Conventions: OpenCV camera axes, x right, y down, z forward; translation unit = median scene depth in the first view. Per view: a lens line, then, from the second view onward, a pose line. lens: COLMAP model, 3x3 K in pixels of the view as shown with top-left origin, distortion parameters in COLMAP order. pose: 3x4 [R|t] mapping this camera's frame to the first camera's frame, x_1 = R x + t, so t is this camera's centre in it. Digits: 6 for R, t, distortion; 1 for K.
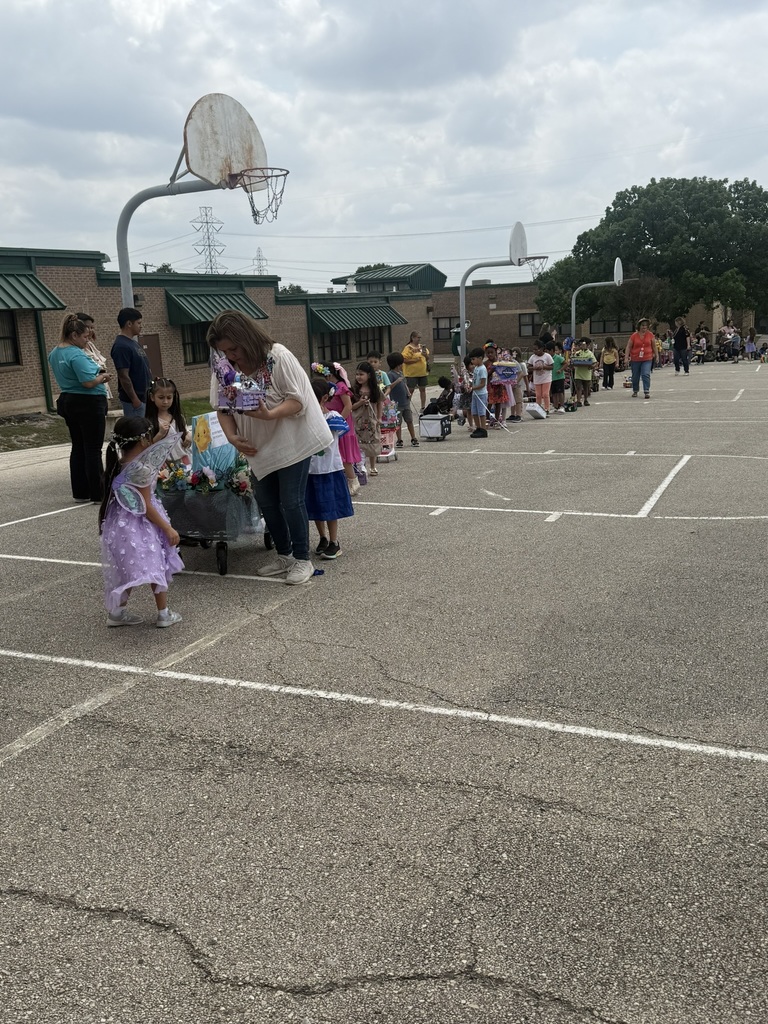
lens RADIAL K [[960.4, 0, 384.0], [0, 960.4, 512.0], [0, 0, 1]] dist [0.190973, -0.183081]
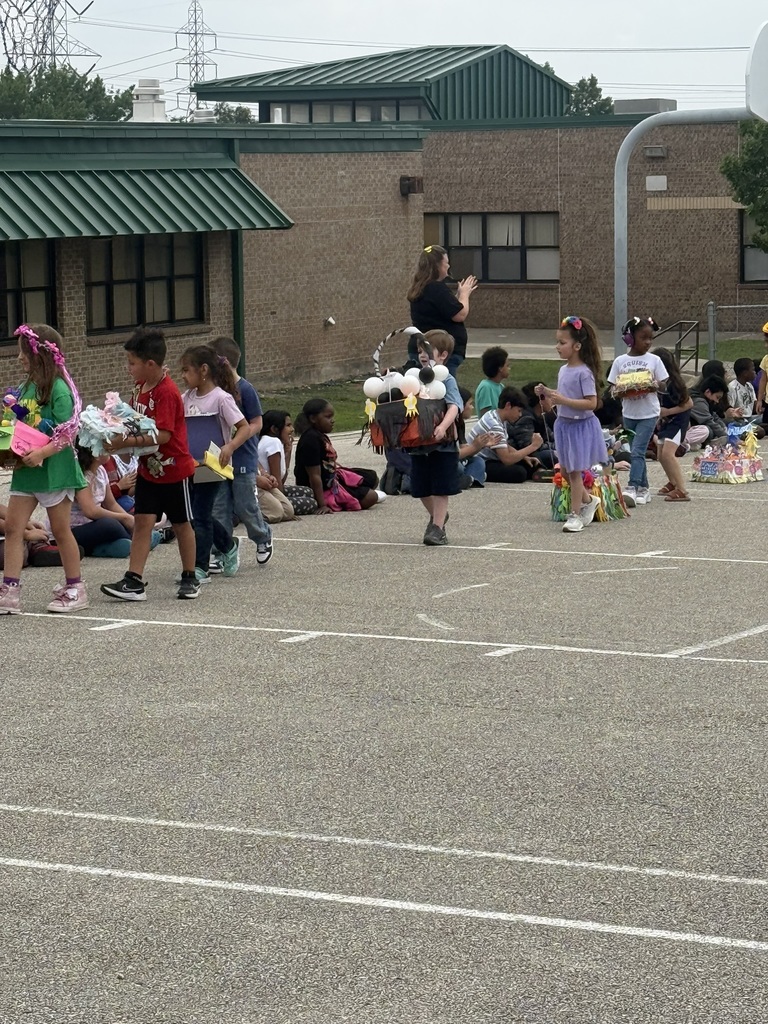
lens RADIAL K [[2812.0, 0, 384.0], [0, 2812.0, 512.0], [0, 0, 1]] dist [0.272196, -0.972880]
pose [[0.995701, 0.039849, -0.083612, 0.115666], [-0.047195, 0.995018, -0.087812, -0.027183], [0.079696, 0.091381, 0.992622, 0.120531]]
